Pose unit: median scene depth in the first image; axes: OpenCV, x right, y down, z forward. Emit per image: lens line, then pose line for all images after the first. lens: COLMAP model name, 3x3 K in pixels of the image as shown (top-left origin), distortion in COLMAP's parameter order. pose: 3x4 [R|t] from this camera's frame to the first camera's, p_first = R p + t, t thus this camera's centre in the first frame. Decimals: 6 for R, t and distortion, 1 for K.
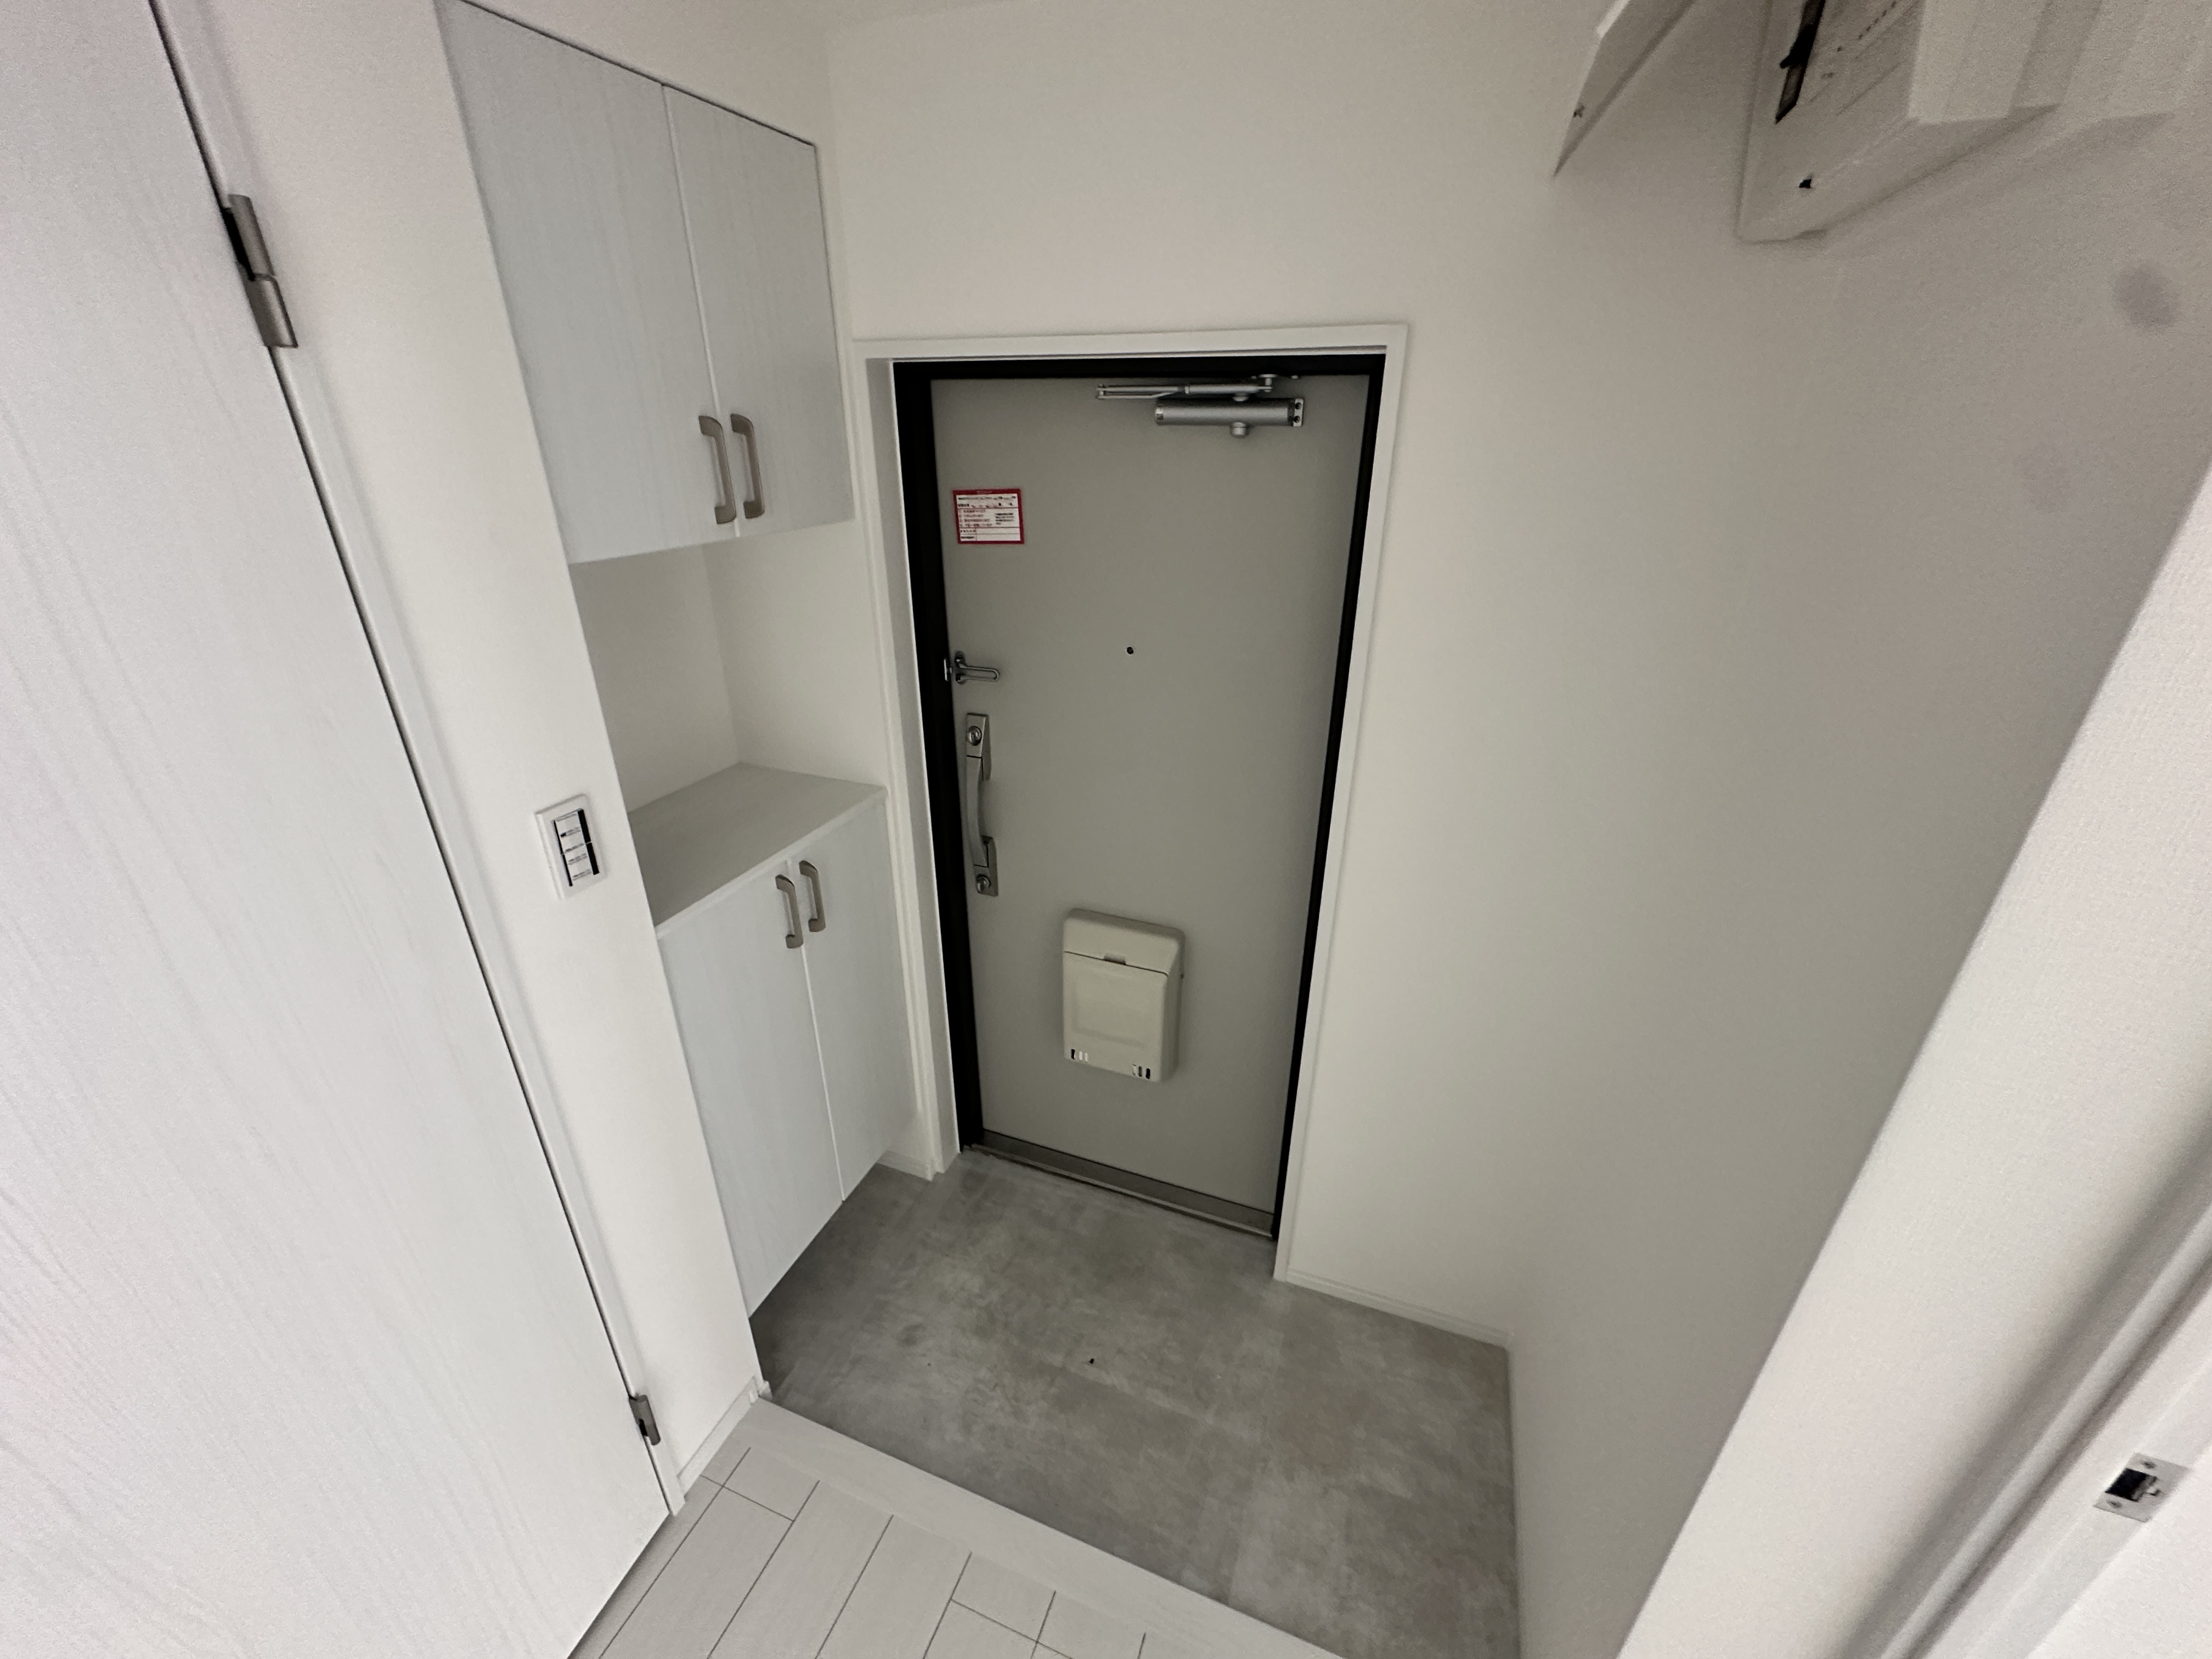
lens RADIAL K [[877.5, 0, 1098.1], [0, 877.5, 830.0], [0, 0, 1]] dist [-0.001784, -0.002801]
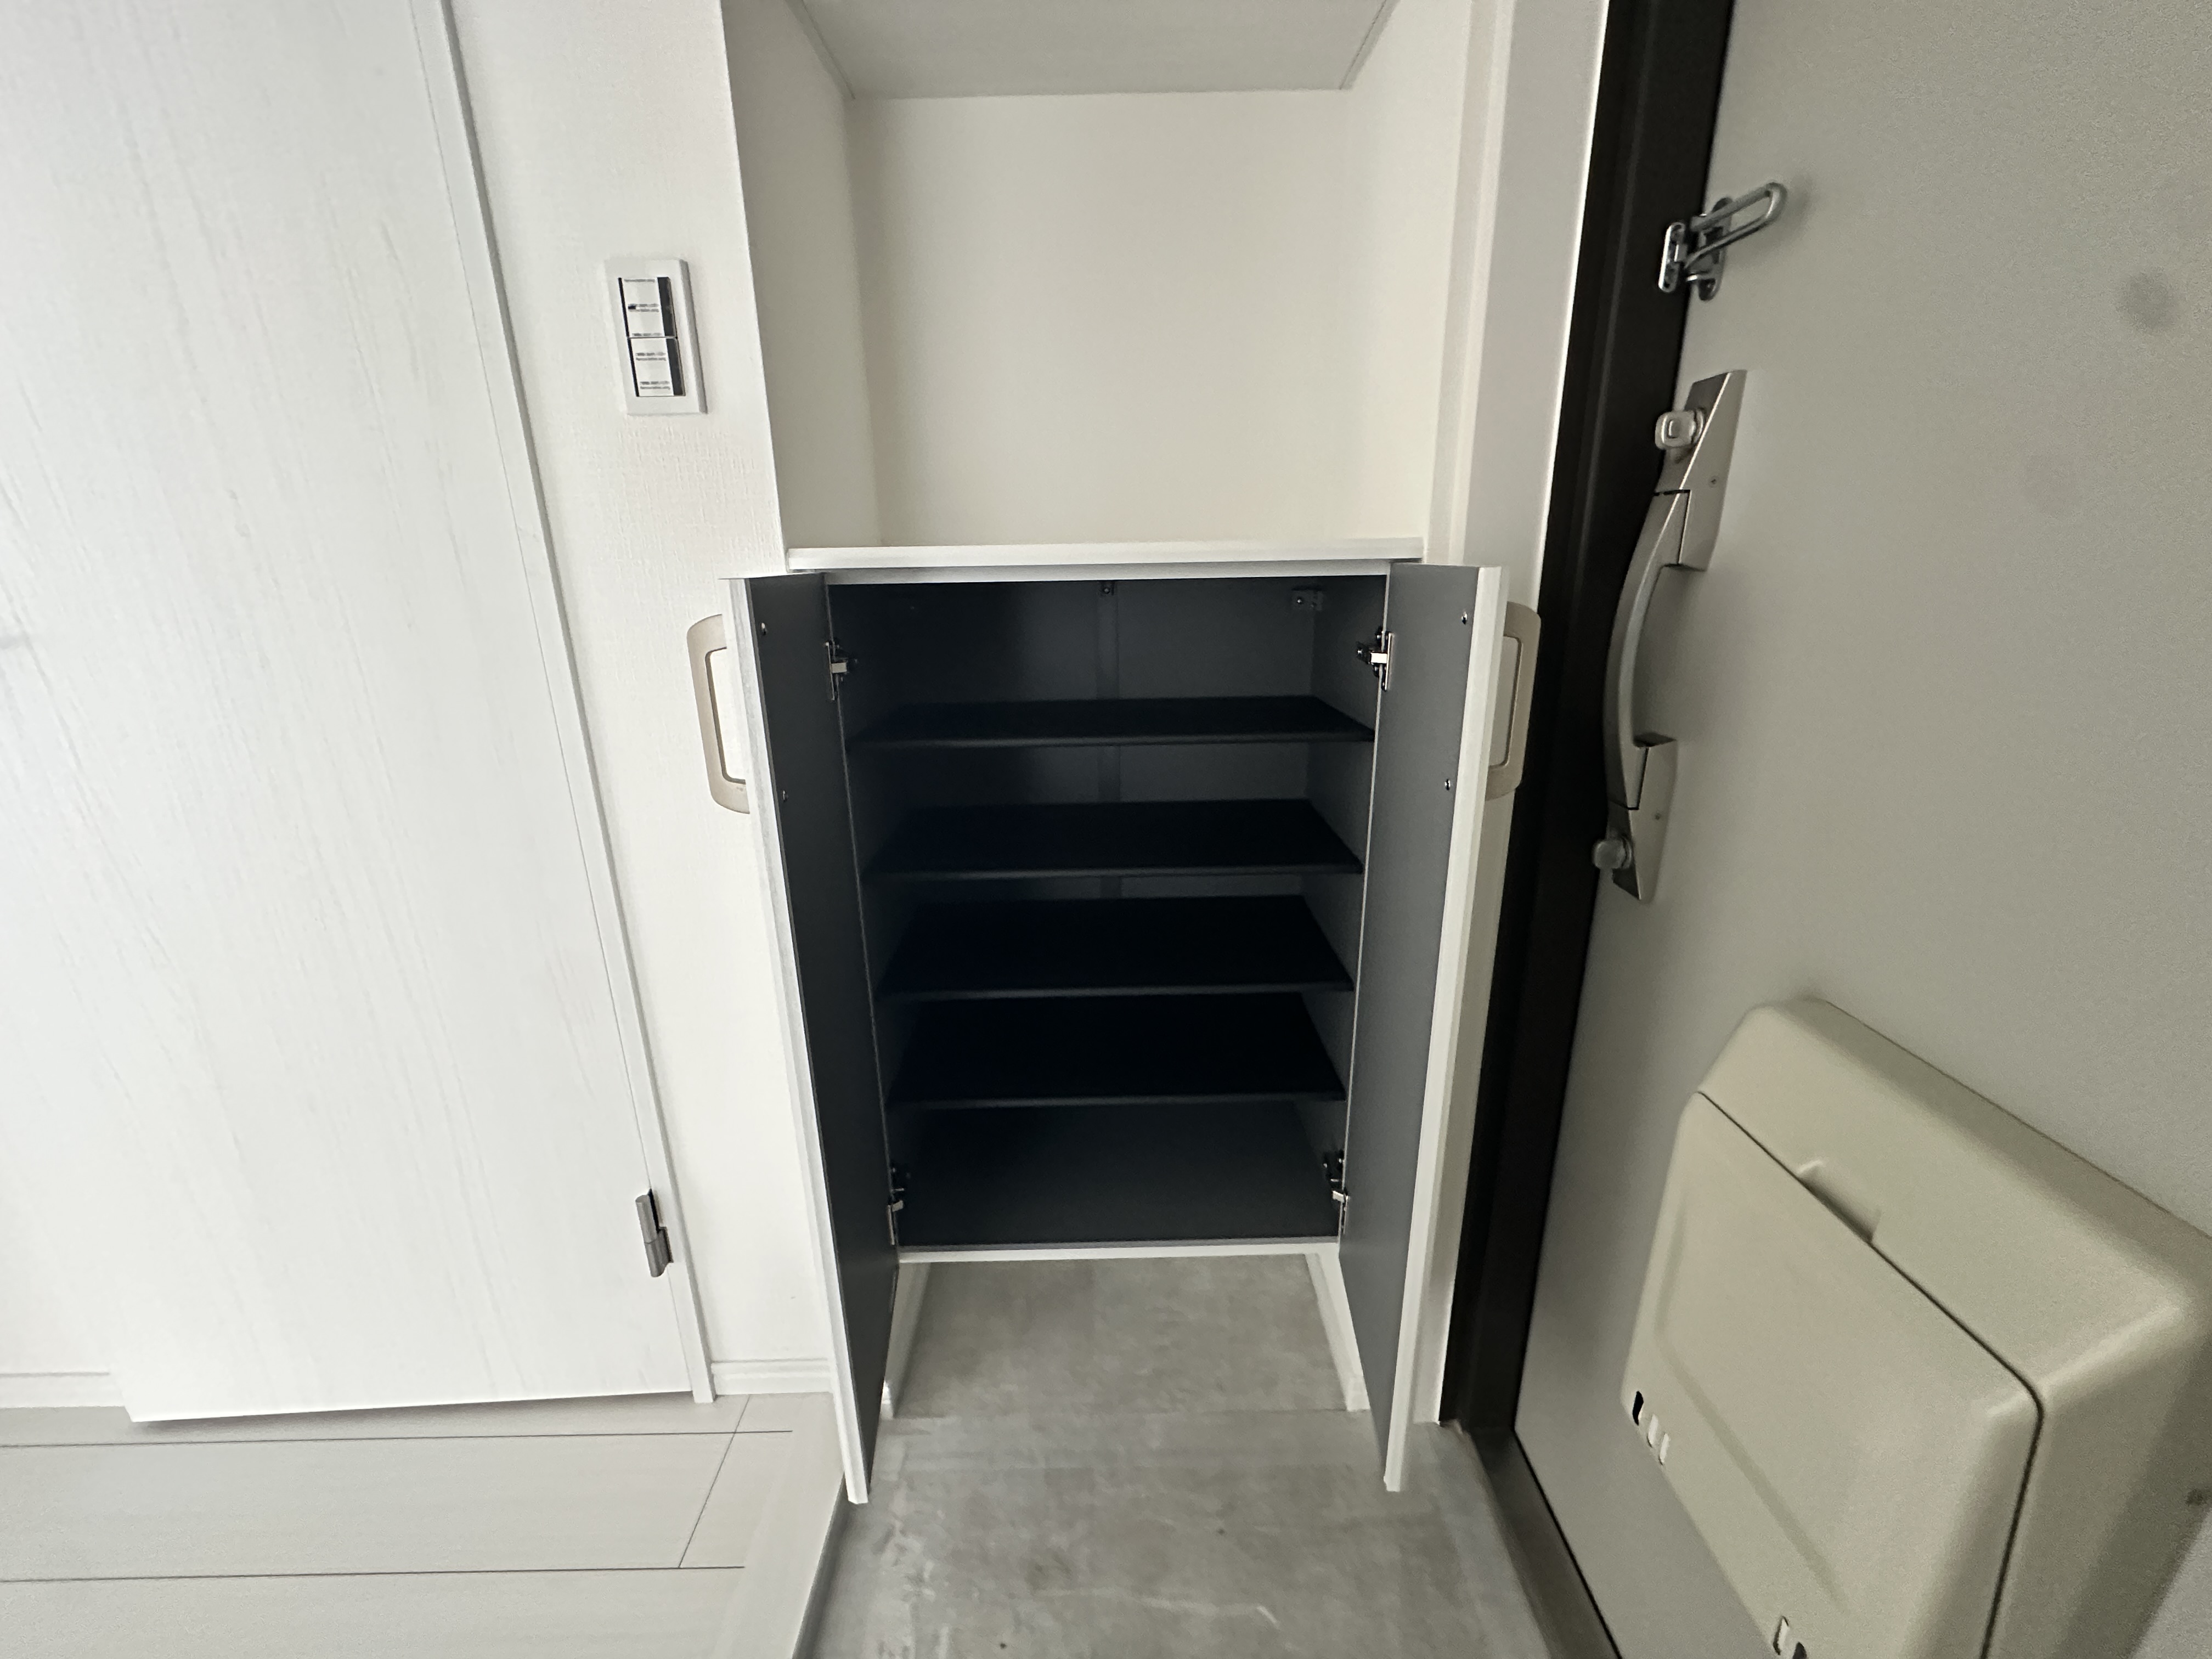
lens RADIAL K [[877.5, 0, 1106.4], [0, 877.5, 843.5], [0, 0, 1]] dist [-0.001784, -0.002801]
pose [[0.368893, 0.271157, -0.889040, 0.235864], [-0.372520, 0.919450, 0.125861, 0.158917], [0.851556, 0.284755, 0.440190, 1.082575]]
